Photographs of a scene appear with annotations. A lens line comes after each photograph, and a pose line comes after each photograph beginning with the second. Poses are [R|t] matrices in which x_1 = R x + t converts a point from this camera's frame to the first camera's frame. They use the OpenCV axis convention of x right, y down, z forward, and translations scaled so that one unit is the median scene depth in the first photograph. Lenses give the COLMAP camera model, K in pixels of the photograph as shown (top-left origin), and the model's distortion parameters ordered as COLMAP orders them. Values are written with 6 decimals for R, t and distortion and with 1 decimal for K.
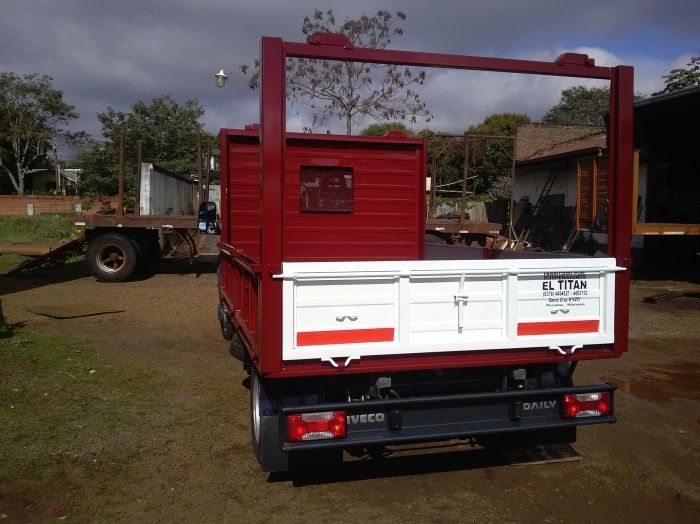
lens RADIAL K [[633.1, 0, 352.7], [0, 633.1, 258.9], [0, 0, 1]] dist [0.083604, -0.267723]
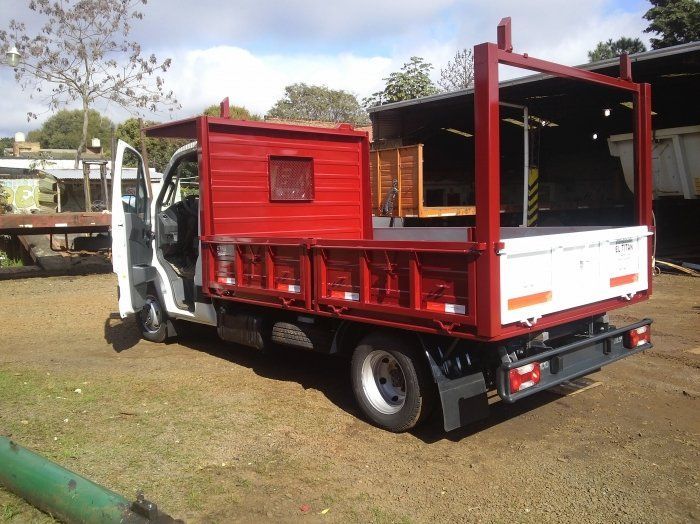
lens RADIAL K [[633.1, 0, 352.7], [0, 633.1, 258.9], [0, 0, 1]] dist [0.083604, -0.267723]
pose [[0.888393, -0.067371, 0.454113, -0.669059], [0.061399, 0.997723, 0.027903, -0.006222], [-0.454959, 0.003093, 0.890507, 0.074443]]
